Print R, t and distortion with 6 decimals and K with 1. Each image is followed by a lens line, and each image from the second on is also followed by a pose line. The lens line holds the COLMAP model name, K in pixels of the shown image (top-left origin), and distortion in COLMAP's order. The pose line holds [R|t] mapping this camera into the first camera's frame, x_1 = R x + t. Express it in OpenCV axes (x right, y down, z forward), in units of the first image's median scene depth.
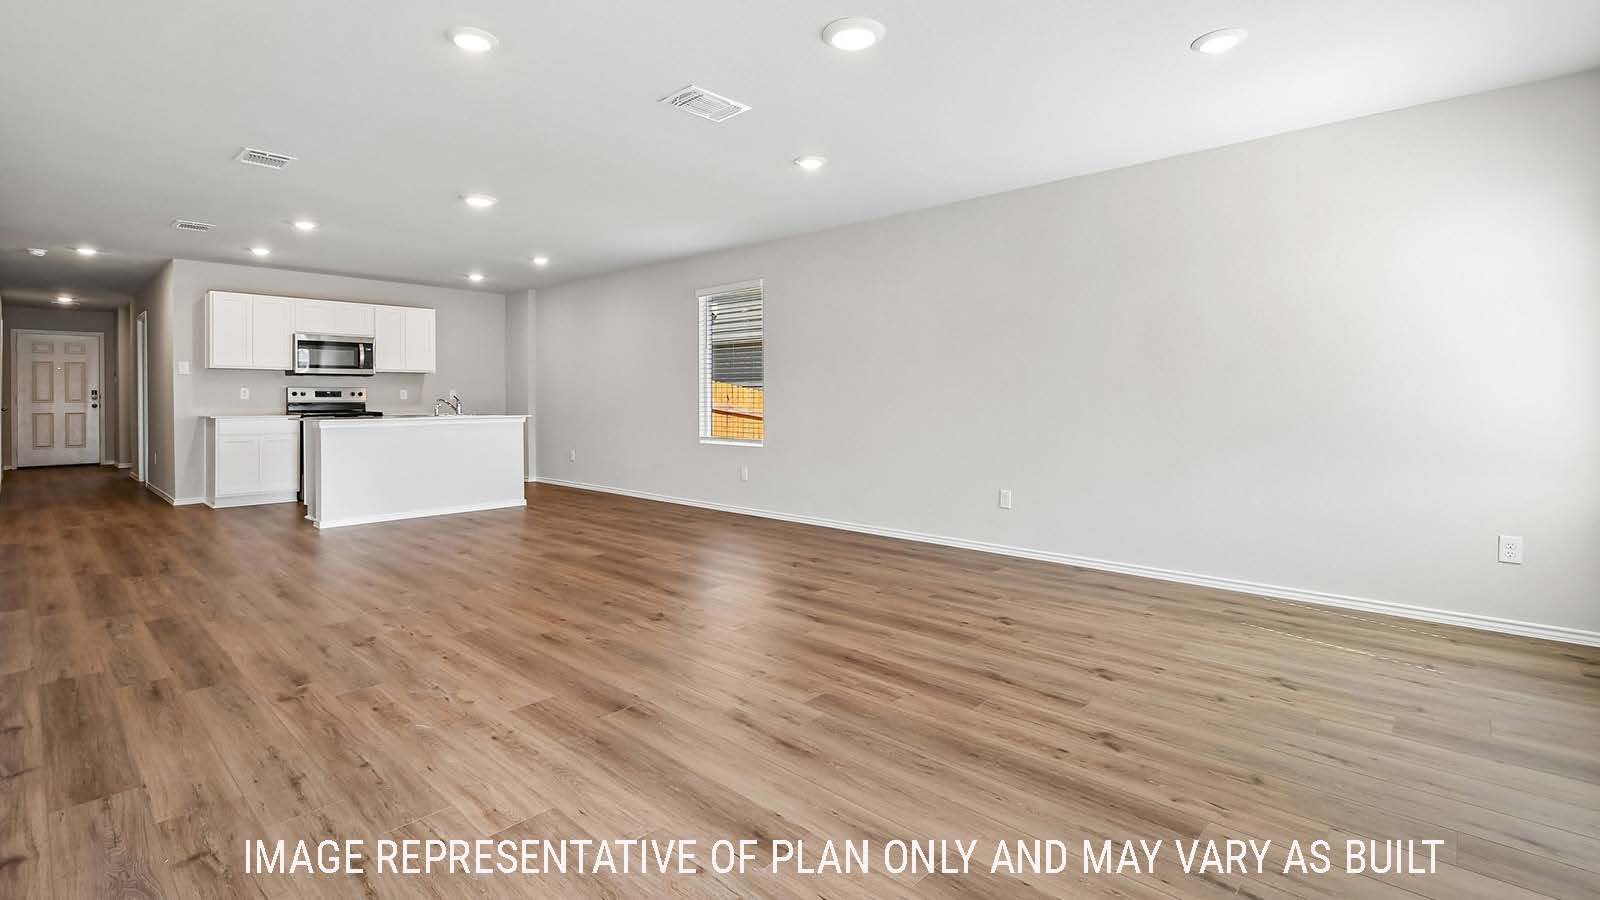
lens RADIAL K [[730.8, 0, 792.3], [0, 730.8, 392.5], [0, 0, 1]] dist [0.005304, -0.001958]
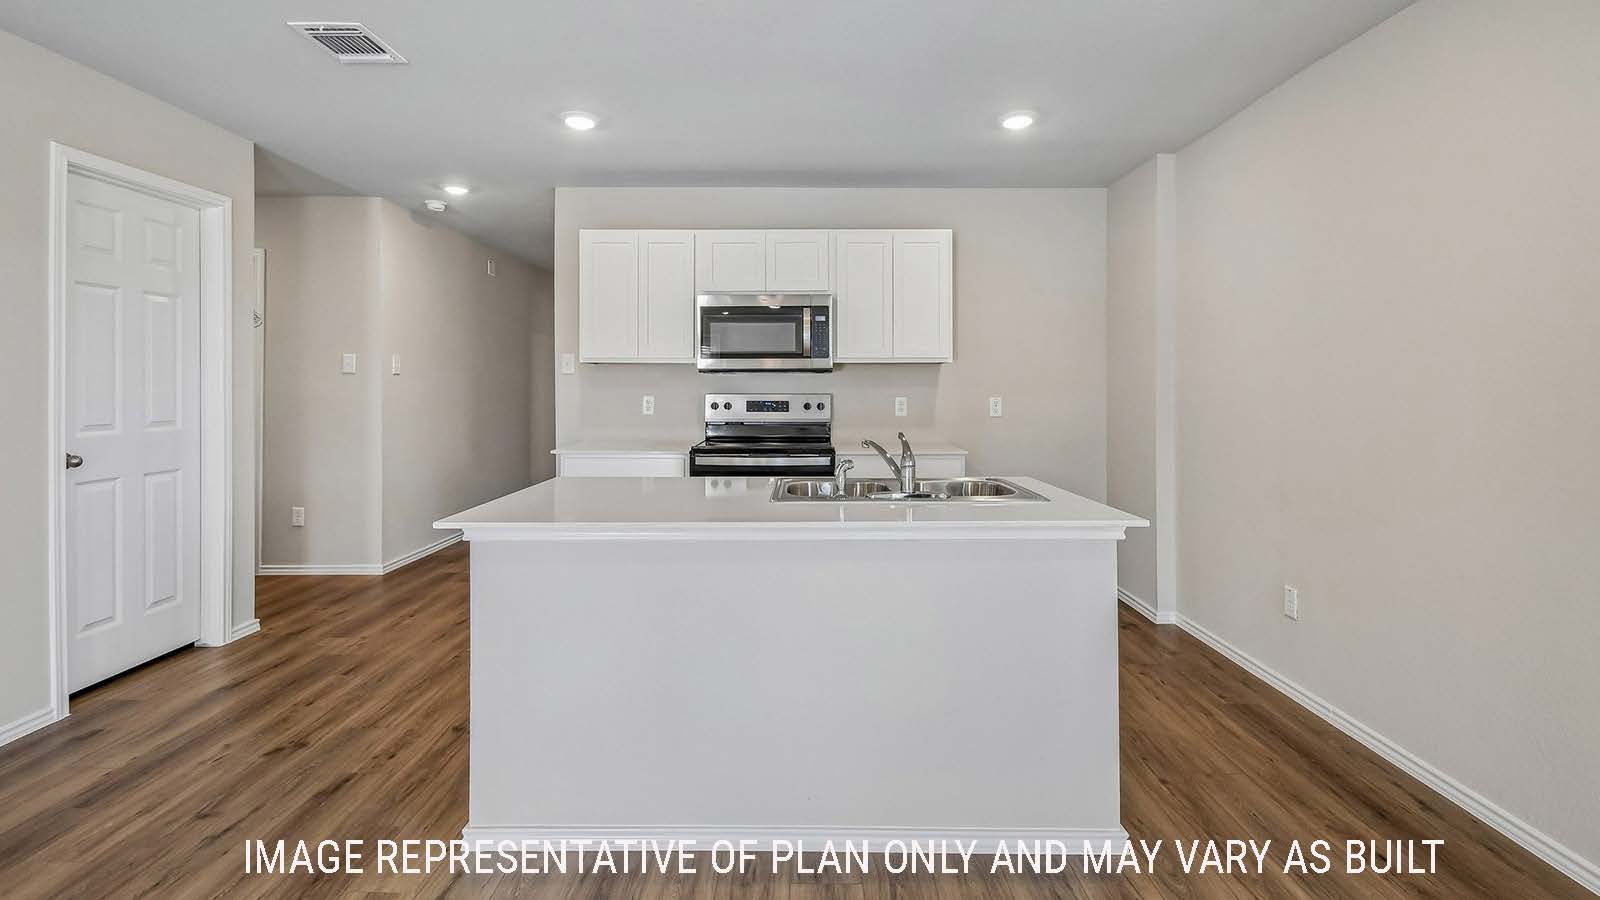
lens RADIAL K [[730.8, 0, 799.4], [0, 730.8, 395.1], [0, 0, 1]] dist [0.005304, -0.001958]
pose [[0.680076, 0.011753, -0.733047, -0.223494], [0.003384, 0.999811, 0.019169, -0.016467], [0.733134, -0.015517, 0.679907, 0.653573]]
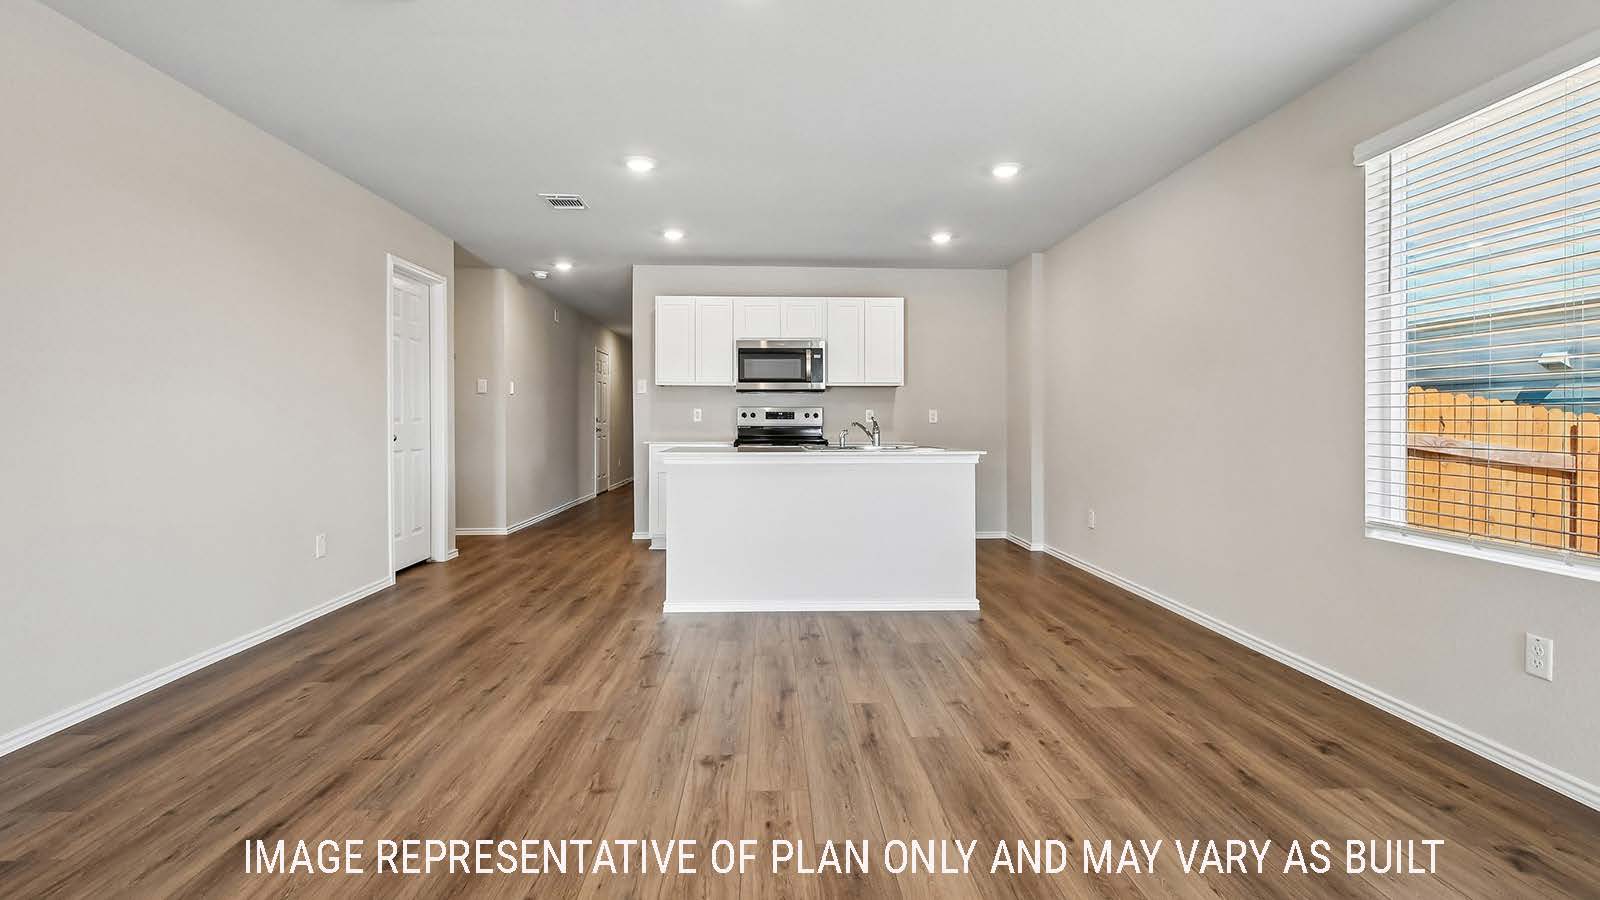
lens RADIAL K [[730.8, 0, 799.8], [0, 730.8, 430.2], [0, 0, 1]] dist [0.005304, -0.001958]
pose [[0.715616, 0.010966, -0.698408, -0.061987], [0.002472, 0.999831, 0.018232, 0.003693], [0.698490, -0.014774, 0.715467, 0.446813]]
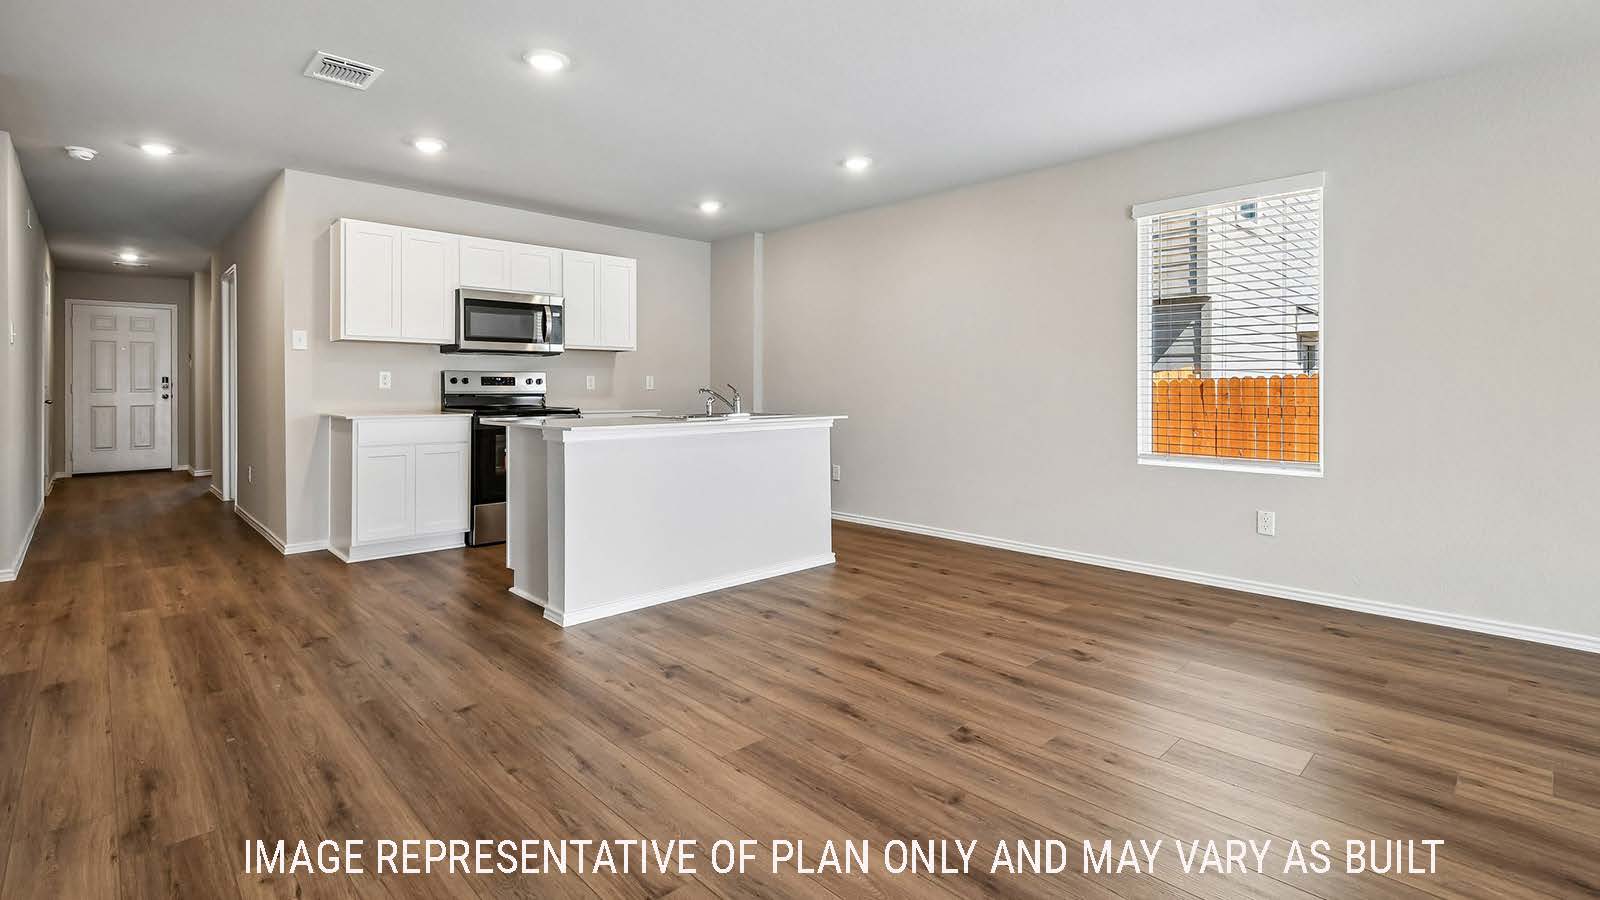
lens RADIAL K [[730.8, 0, 790.3], [0, 730.8, 379.5], [0, 0, 1]] dist [0.005304, -0.001958]
pose [[0.998583, 0.000999, -0.053205, -0.331264], [-0.001216, 0.999991, -0.004050, 0.003020], [0.053201, 0.004109, 0.998575, 0.344839]]
